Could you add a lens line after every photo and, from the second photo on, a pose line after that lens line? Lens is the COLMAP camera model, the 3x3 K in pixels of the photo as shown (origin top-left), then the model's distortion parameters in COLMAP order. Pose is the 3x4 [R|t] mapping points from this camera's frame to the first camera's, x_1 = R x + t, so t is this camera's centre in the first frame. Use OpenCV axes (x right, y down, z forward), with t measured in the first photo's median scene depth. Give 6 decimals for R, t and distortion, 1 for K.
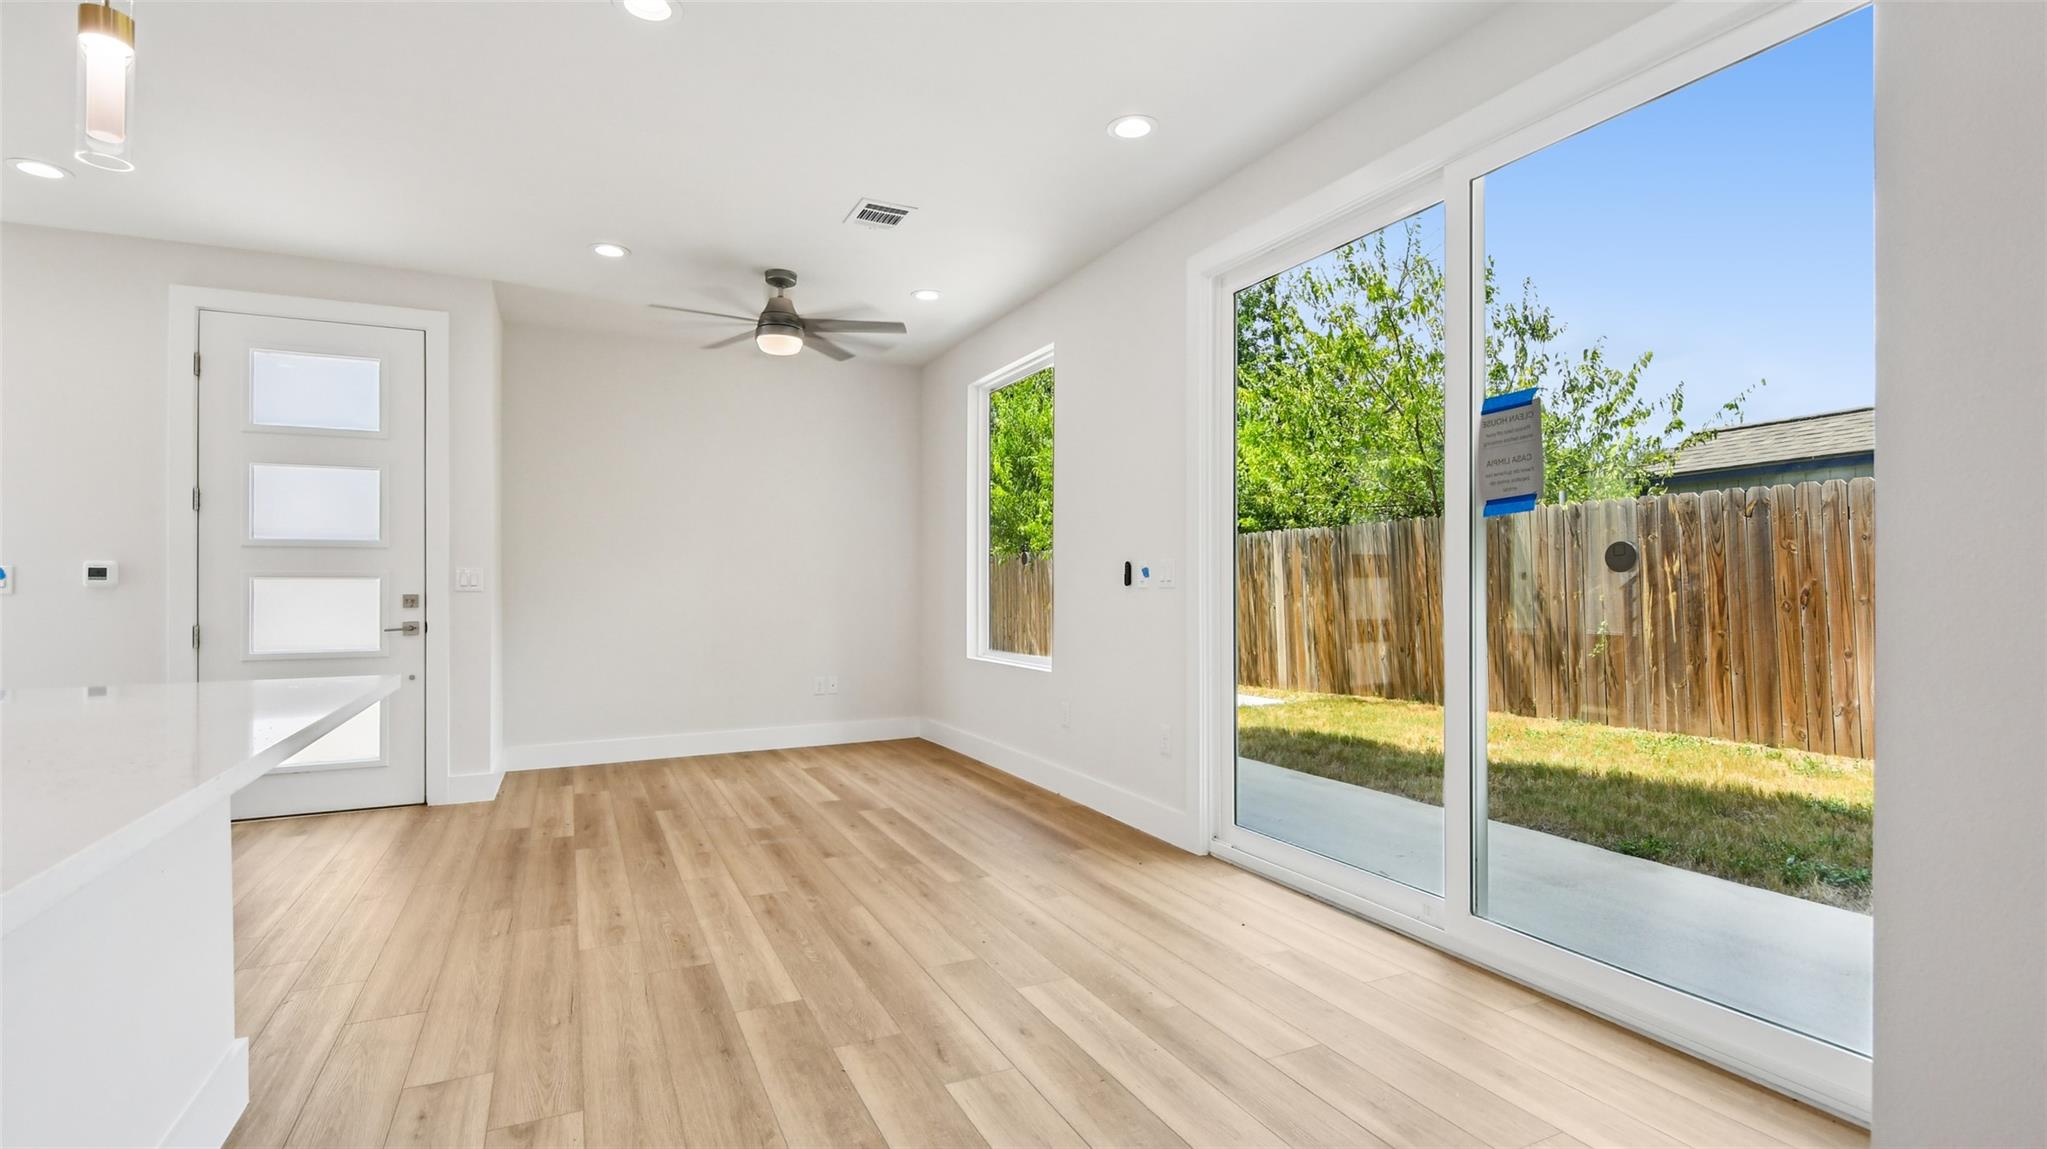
lens RADIAL K [[920.6, 0, 1015.7], [0, 920.6, 576.3], [0, 0, 1]] dist [-0.000650, -0.002964]
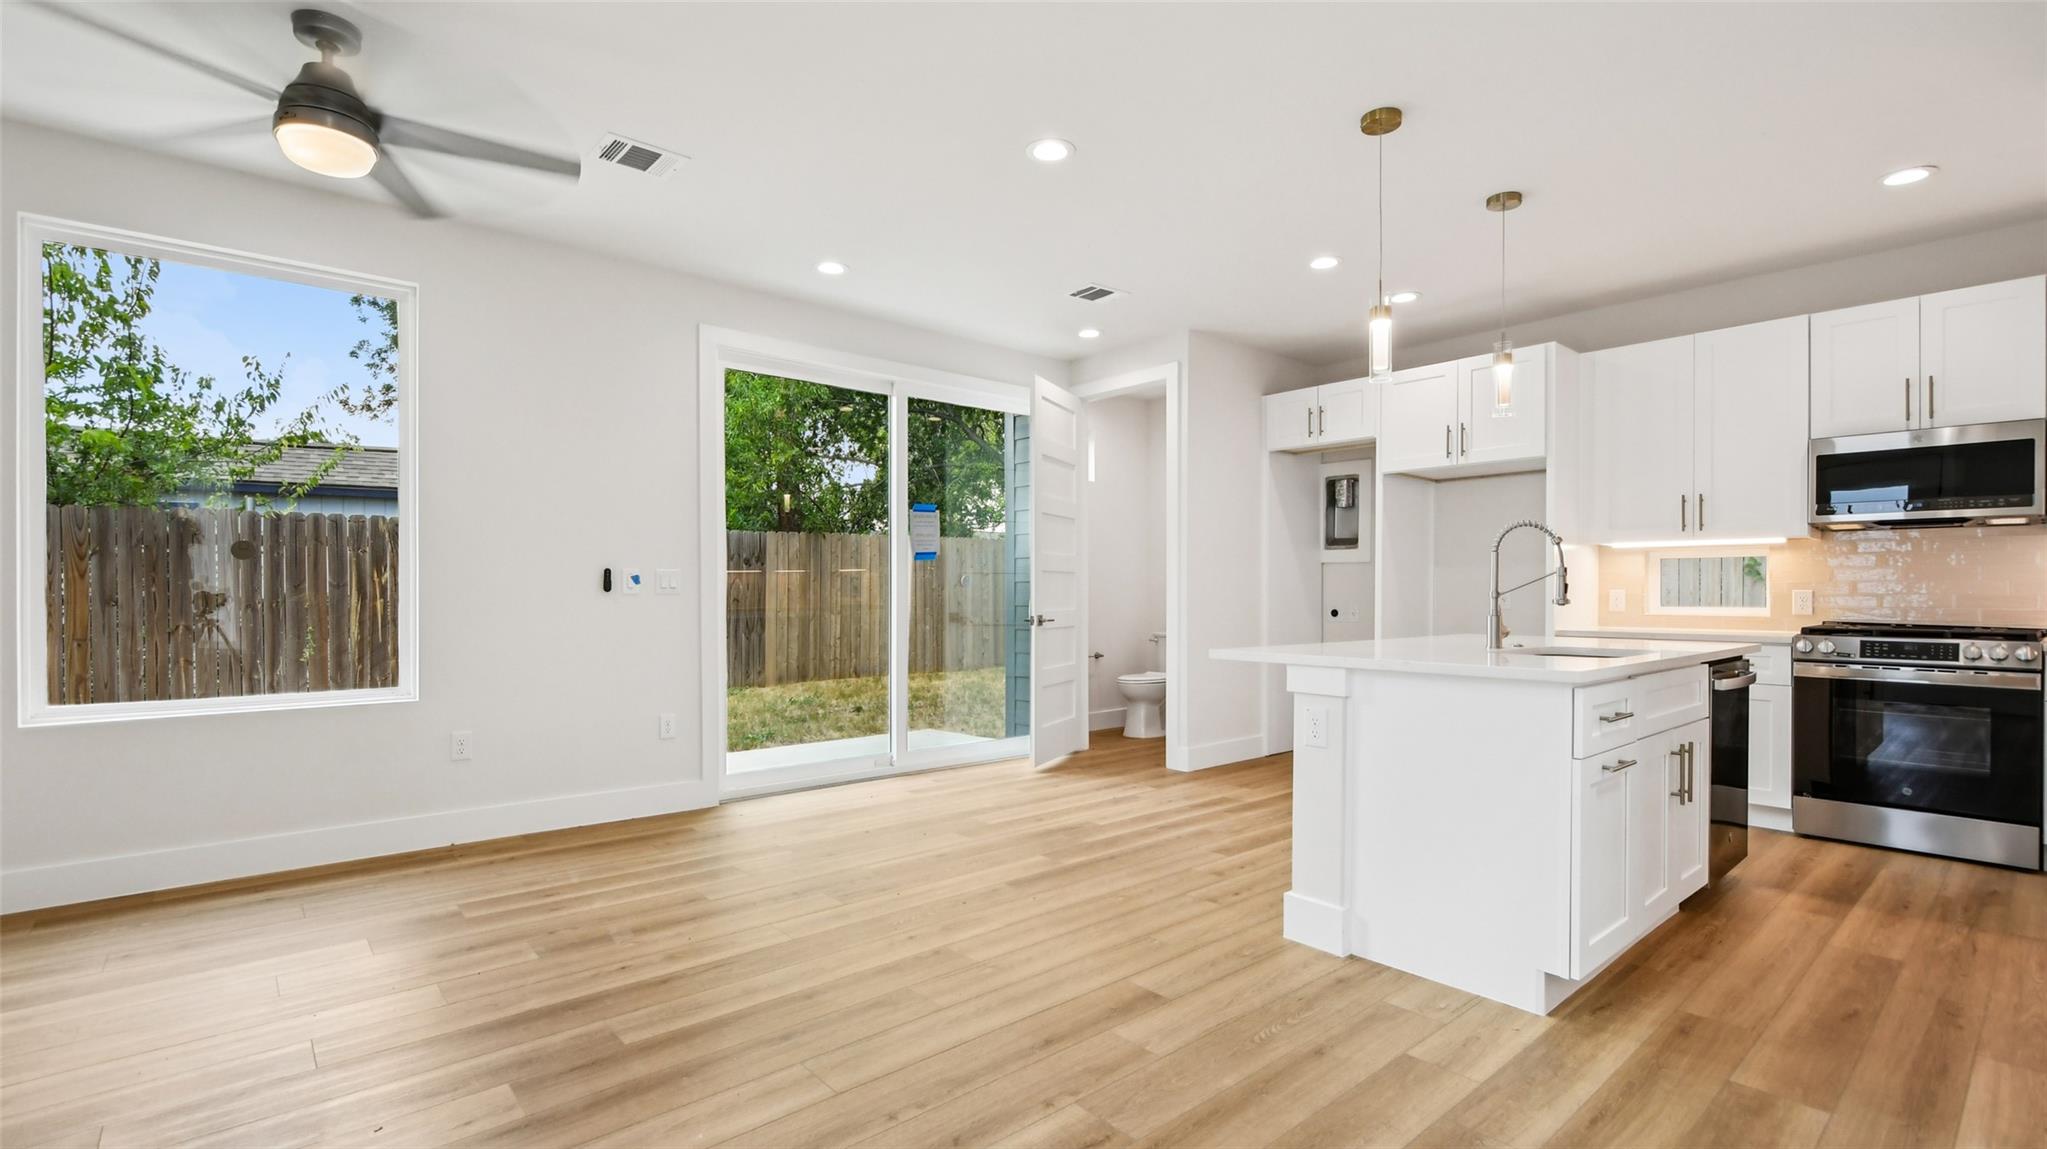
lens RADIAL K [[920.6, 0, 1009.0], [0, 920.6, 590.5], [0, 0, 1]] dist [-0.000650, -0.002964]
pose [[-0.251689, 0.005772, 0.967791, -0.932613], [-0.008565, 0.999930, -0.008191, 0.013222], [-0.967770, -0.010351, -0.251622, 0.779008]]
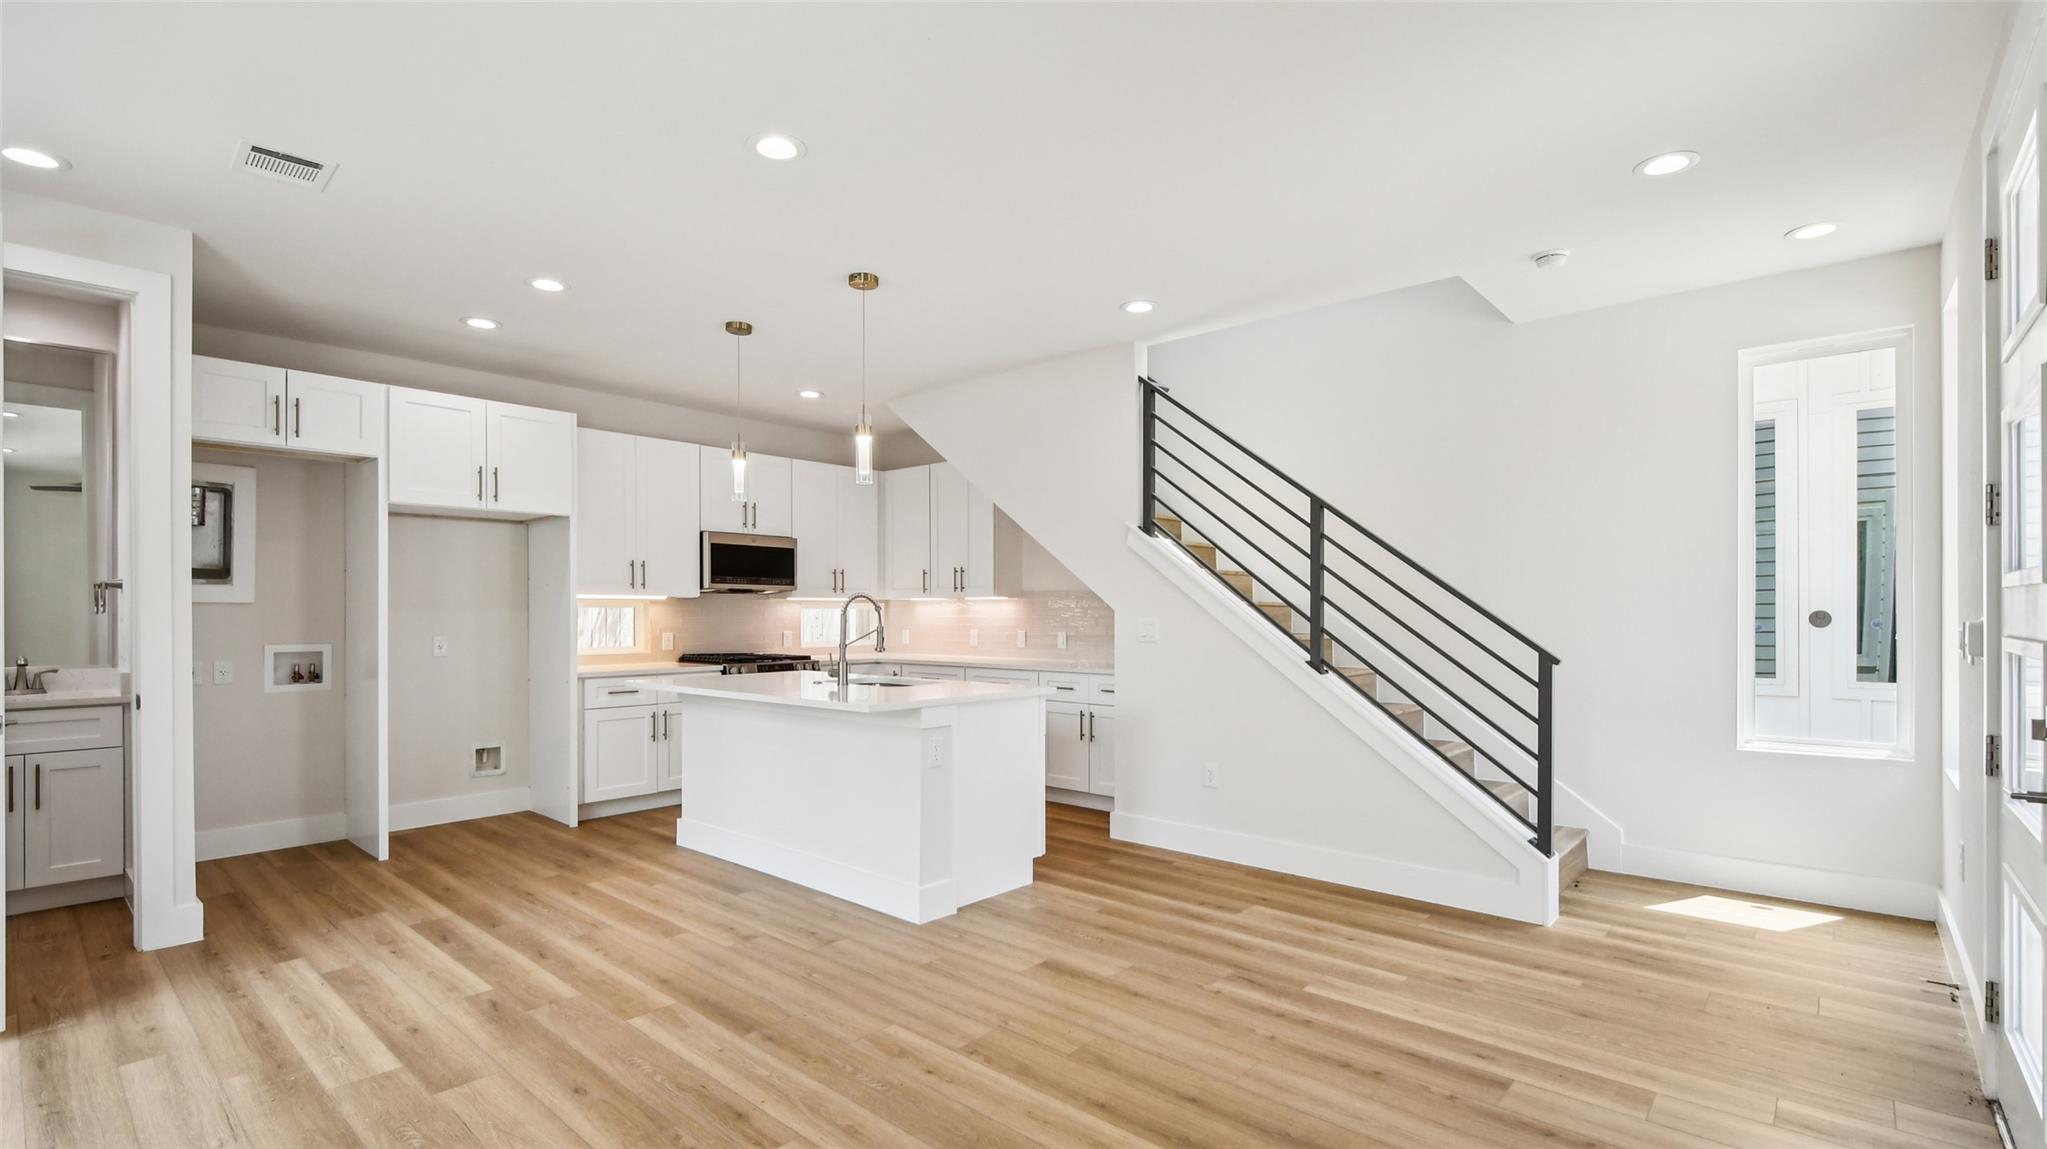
lens RADIAL K [[920.6, 0, 1010.0], [0, 920.6, 621.1], [0, 0, 1]] dist [-0.000650, -0.002964]
pose [[-0.927382, 0.008741, -0.374013, -0.135495], [0.008566, 0.999961, 0.002129, -0.019649], [0.374017, -0.001230, -0.927421, 1.208579]]
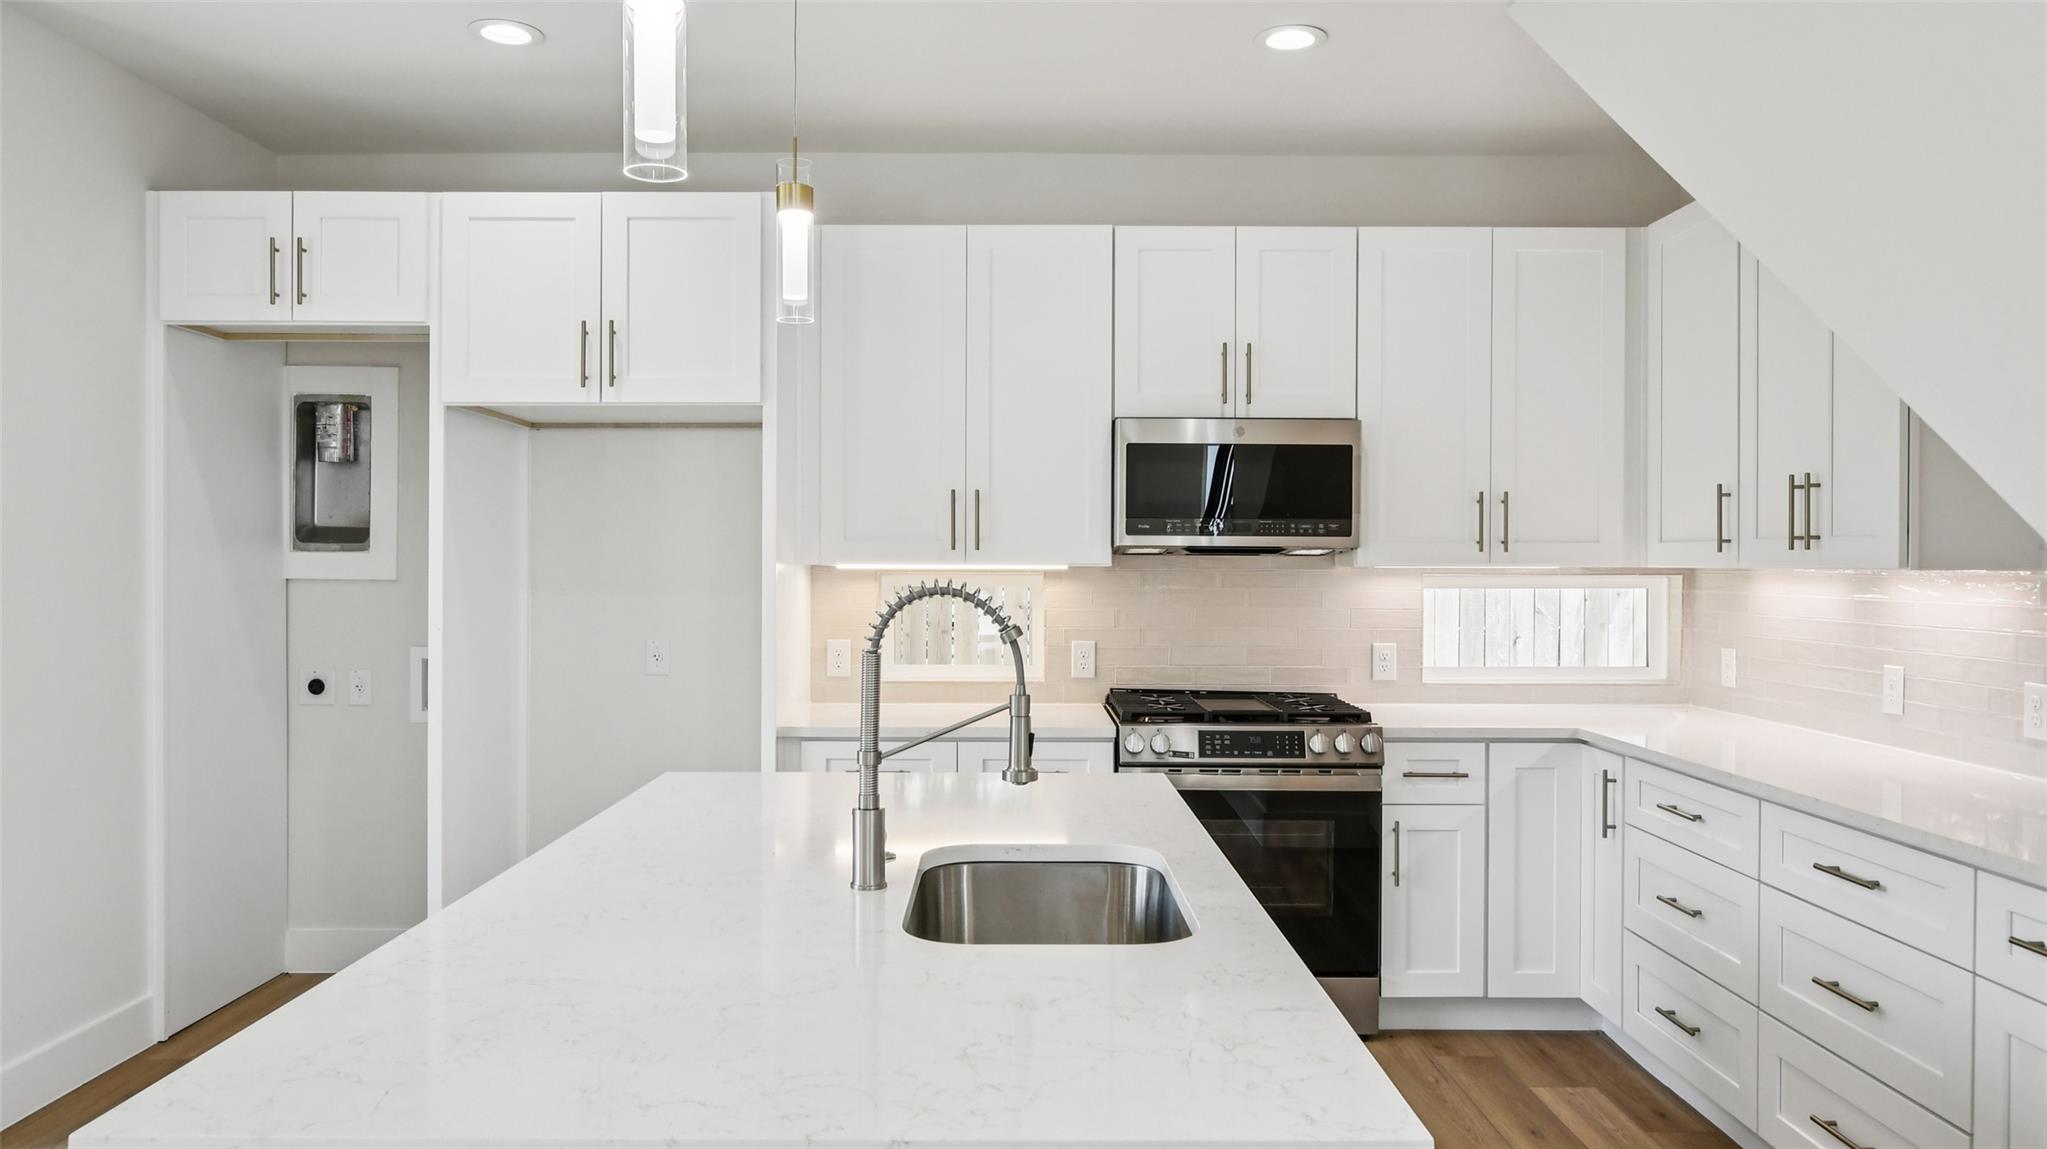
lens RADIAL K [[1381.1, 0, 1013.2], [0, 1381.1, 579.1], [0, 0, 1]] dist [0.000195, 0.002320]
pose [[-0.899494, -0.003940, 0.436916, -0.570894], [-0.002643, 0.999990, 0.003577, -0.051383], [-0.436925, 0.002063, -0.899495, 0.612911]]
